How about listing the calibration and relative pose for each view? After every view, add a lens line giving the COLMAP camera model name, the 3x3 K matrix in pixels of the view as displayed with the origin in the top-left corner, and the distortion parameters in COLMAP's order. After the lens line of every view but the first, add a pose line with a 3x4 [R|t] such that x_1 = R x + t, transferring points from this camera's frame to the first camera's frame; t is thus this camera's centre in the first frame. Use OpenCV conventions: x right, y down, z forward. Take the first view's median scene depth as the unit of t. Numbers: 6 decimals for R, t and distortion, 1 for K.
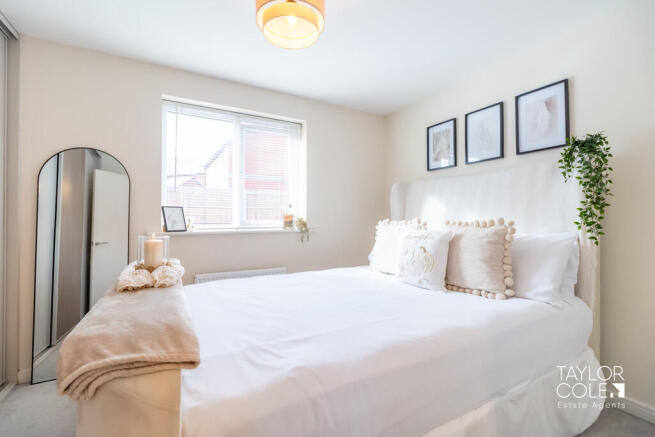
lens RADIAL K [[286.3, 0, 327.5], [0, 286.3, 218.5], [0, 0, 1]] dist [-0.002237, -0.000345]
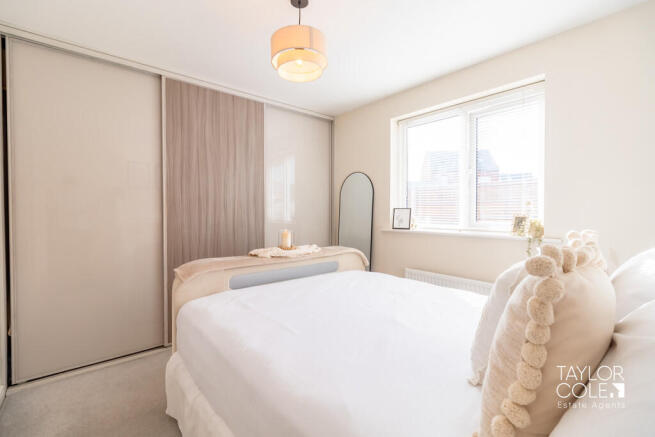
lens RADIAL K [[286.3, 0, 327.5], [0, 286.3, 218.5], [0, 0, 1]] dist [-0.002237, -0.000345]
pose [[0.208132, 0.019558, -0.977905, 0.489174], [-0.014213, 0.999755, 0.016970, -0.012145], [0.977997, 0.010367, 0.208359, 0.393881]]
